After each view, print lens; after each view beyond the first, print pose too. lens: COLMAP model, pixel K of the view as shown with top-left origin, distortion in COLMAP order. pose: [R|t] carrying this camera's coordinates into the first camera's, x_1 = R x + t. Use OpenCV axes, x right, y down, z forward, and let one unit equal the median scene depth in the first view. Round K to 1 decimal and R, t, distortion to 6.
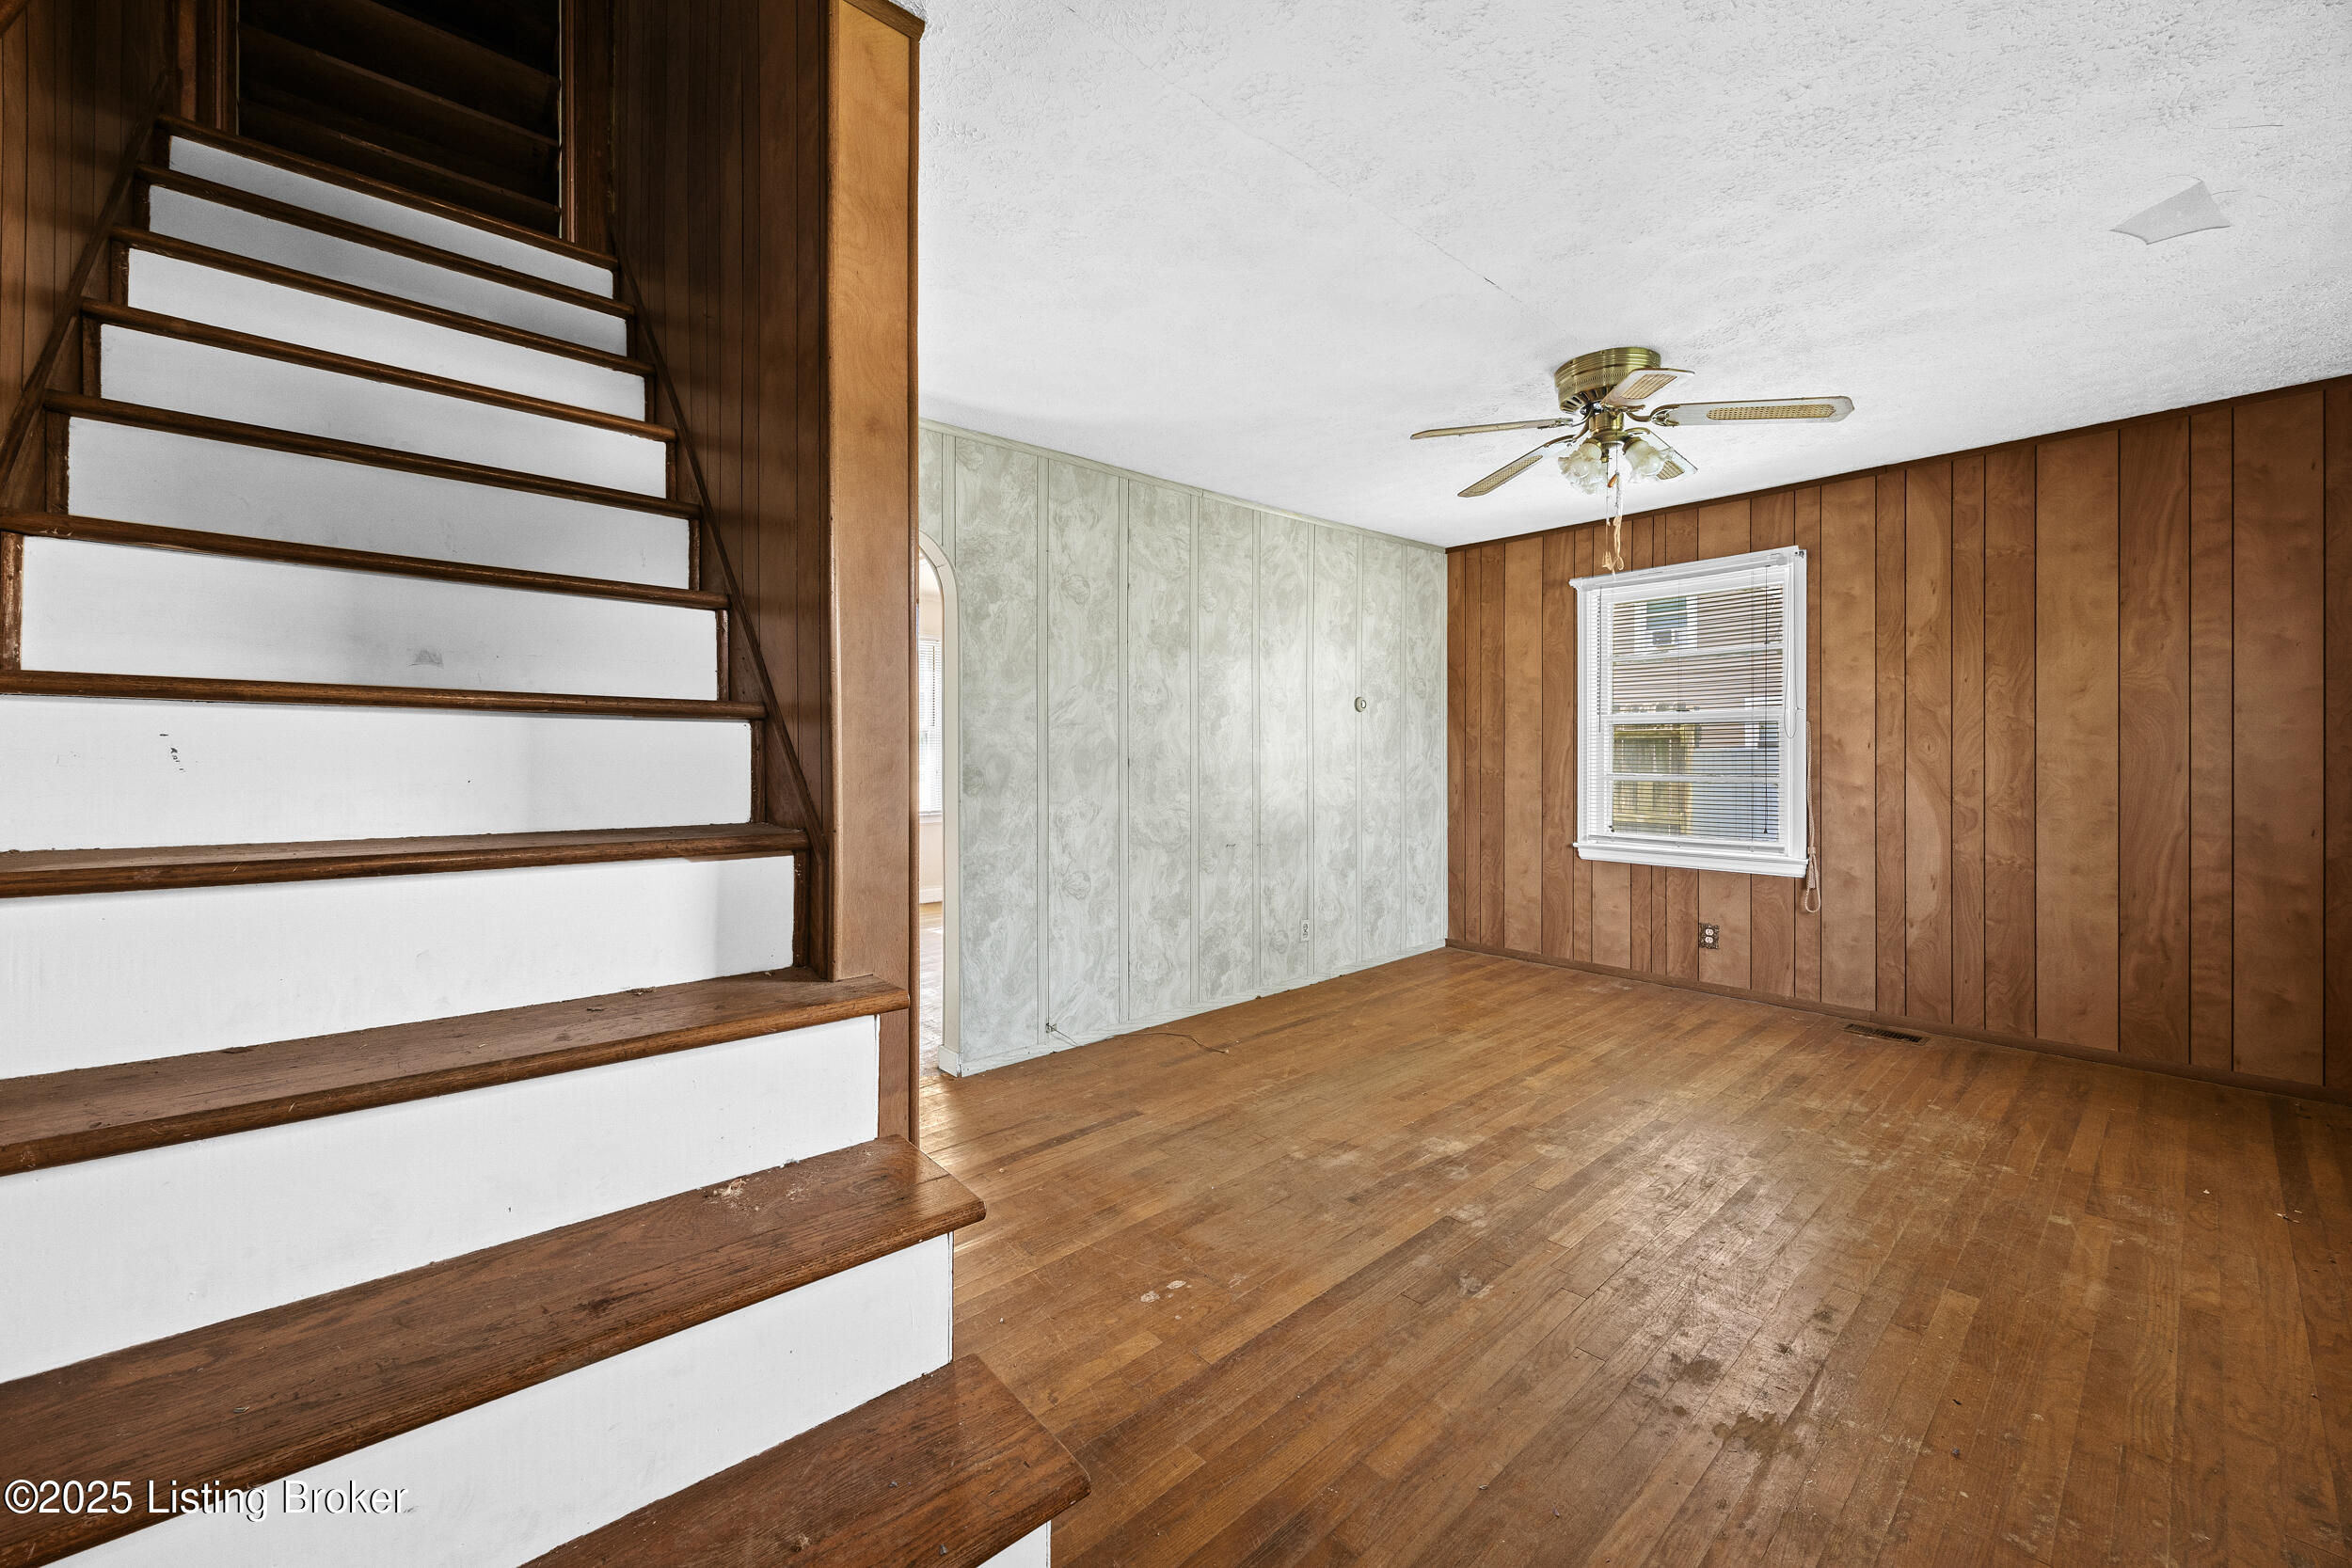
lens RADIAL K [[914.5, 0, 1180.3], [0, 914.5, 760.3], [0, 0, 1]] dist [0.014731, -0.000173]
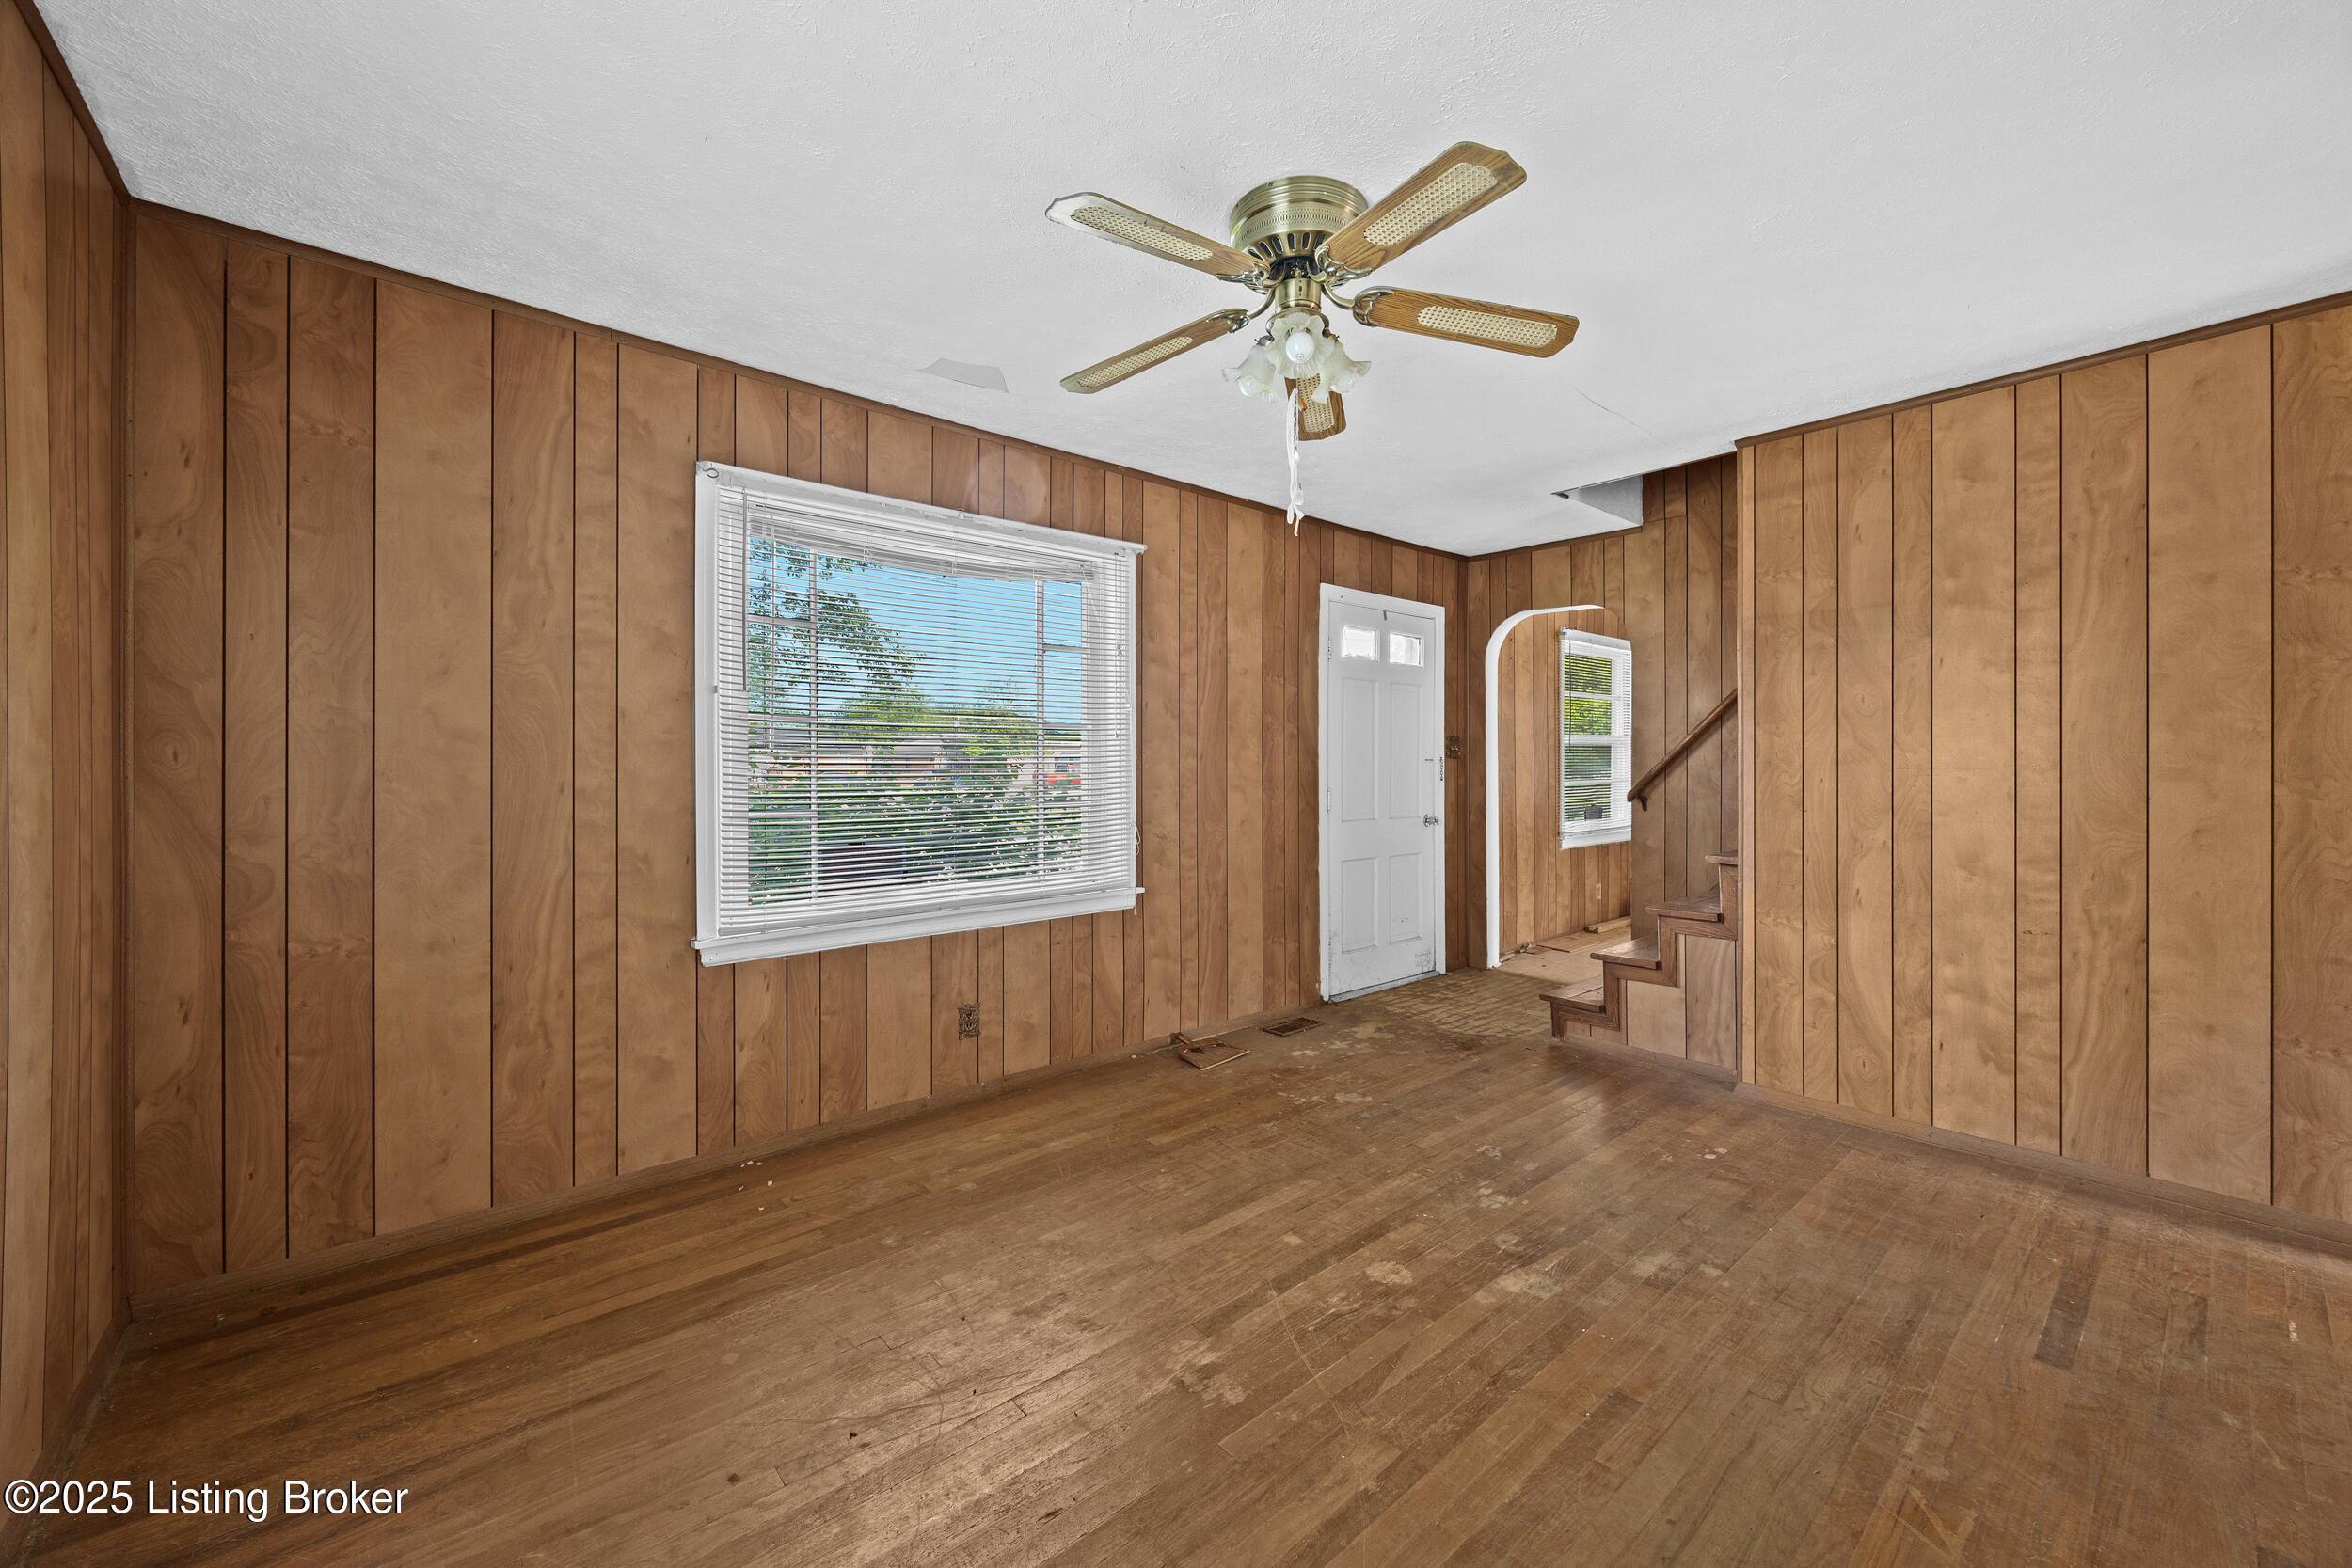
lens RADIAL K [[914.5, 0, 1180.3], [0, 914.5, 760.3], [0, 0, 1]] dist [0.014731, -0.000173]
pose [[-0.999873, 0.002131, 0.015814, 0.578685], [0.002240, 0.999974, 0.006851, -0.022073], [-0.015799, 0.006886, -0.999851, 1.810156]]
